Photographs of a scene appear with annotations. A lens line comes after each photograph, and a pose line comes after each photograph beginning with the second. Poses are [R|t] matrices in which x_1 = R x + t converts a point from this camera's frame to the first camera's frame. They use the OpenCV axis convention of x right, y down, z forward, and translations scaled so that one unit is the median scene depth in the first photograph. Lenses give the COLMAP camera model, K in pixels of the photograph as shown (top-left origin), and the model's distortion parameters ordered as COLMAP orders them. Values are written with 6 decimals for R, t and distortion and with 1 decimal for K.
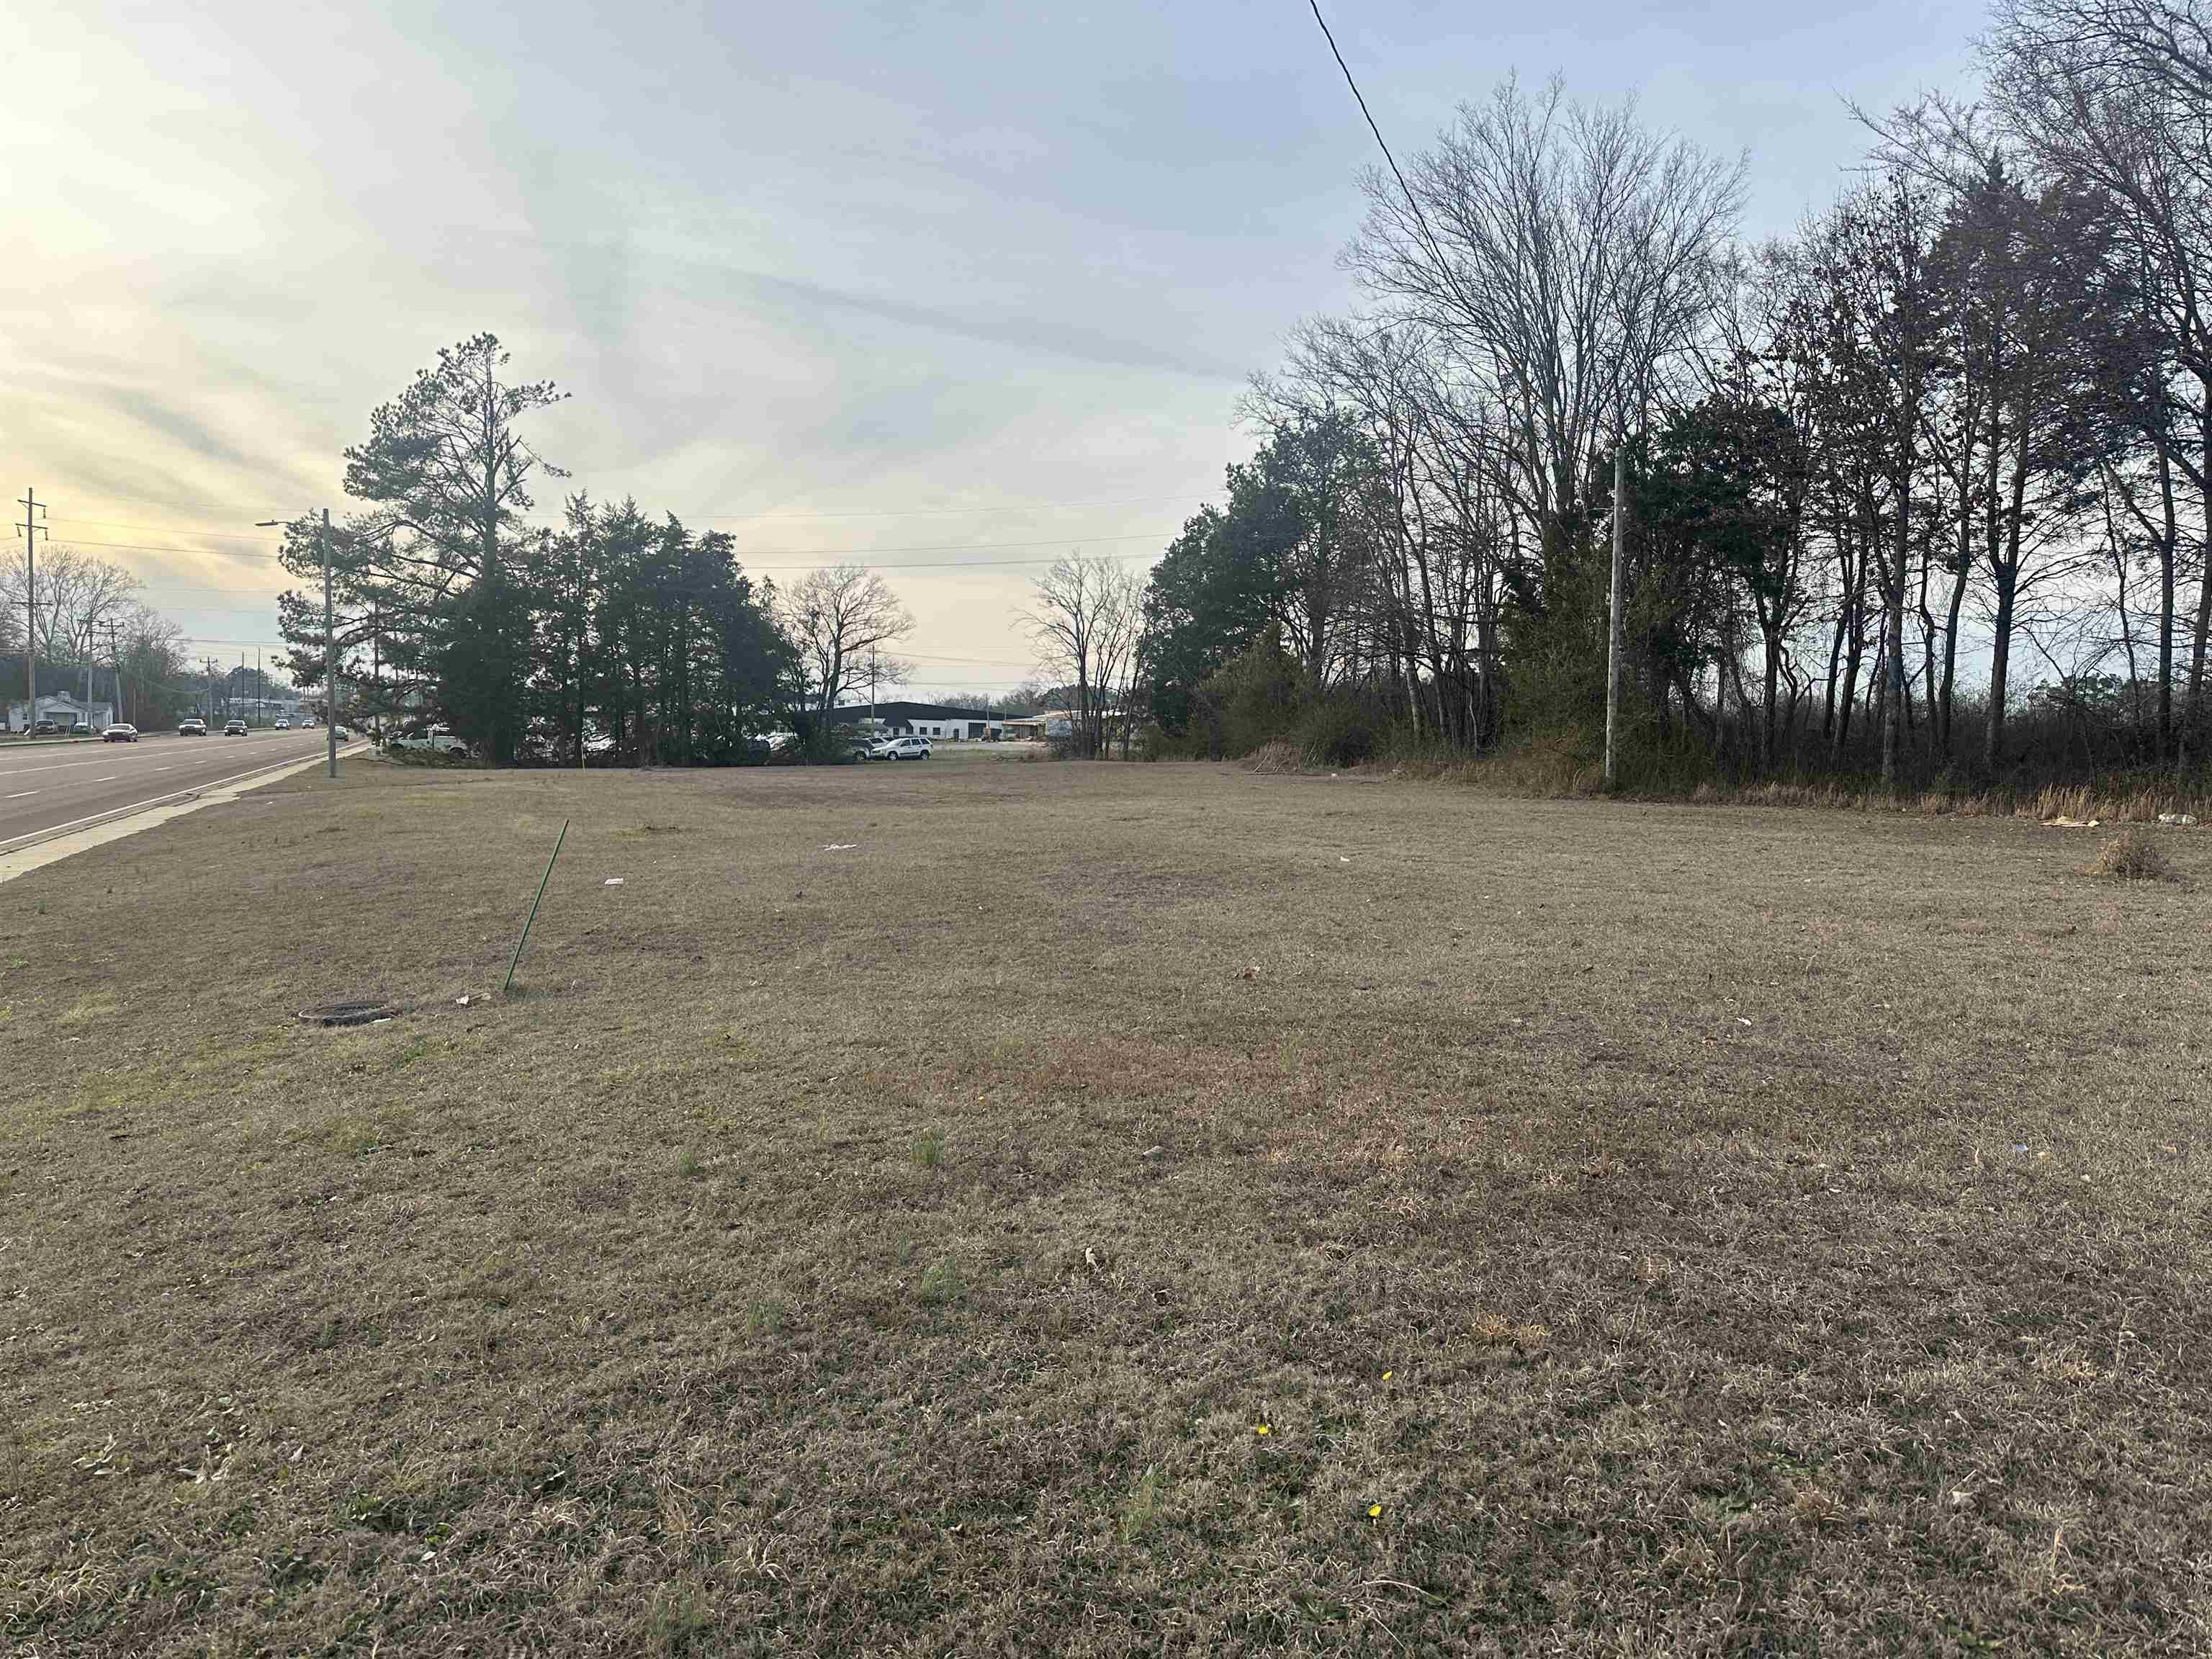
lens RADIAL K [[1551.9, 0, 1104.9], [0, 1551.9, 809.5], [0, 0, 1]] dist [0.103888, -0.134578]
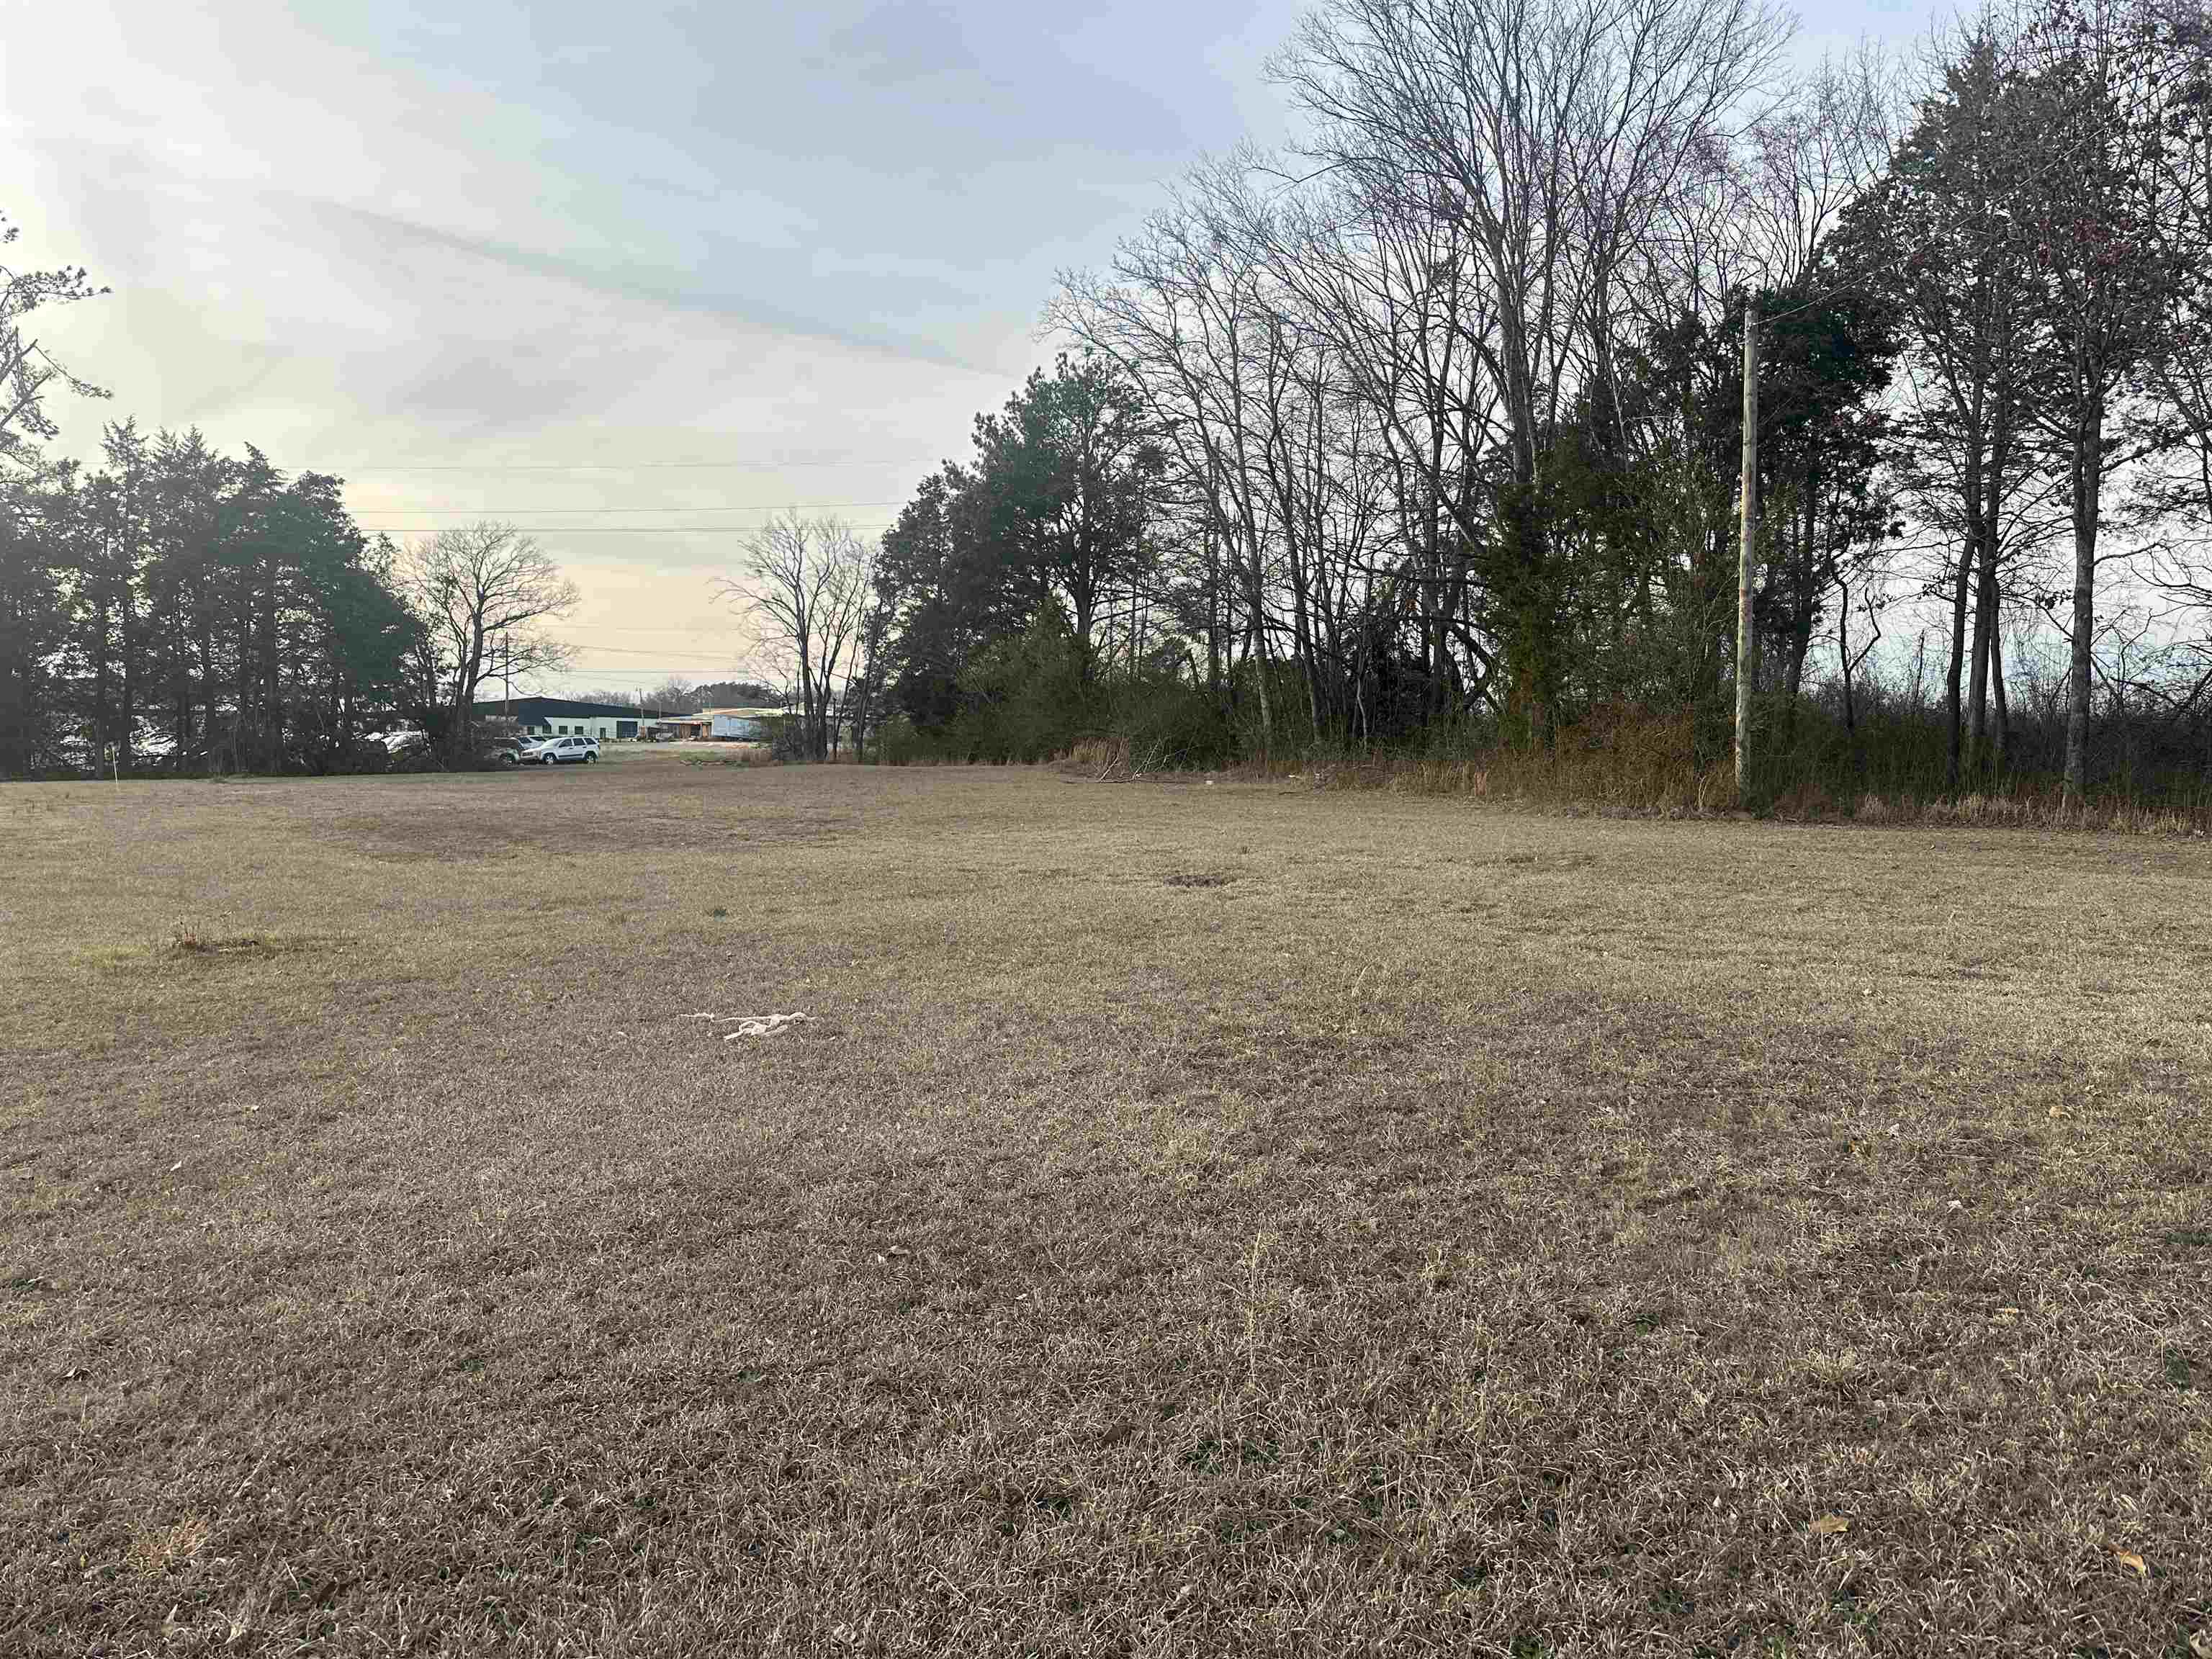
lens RADIAL K [[1546.4, 0, 1149.6], [0, 1546.4, 823.7], [0, 0, 1]] dist [-0.007349, -0.010325]
pose [[0.968151, -0.016343, 0.249831, -0.056838], [0.013919, 0.999837, 0.011467, -0.008520], [-0.249978, -0.007624, 0.968221, 0.209292]]
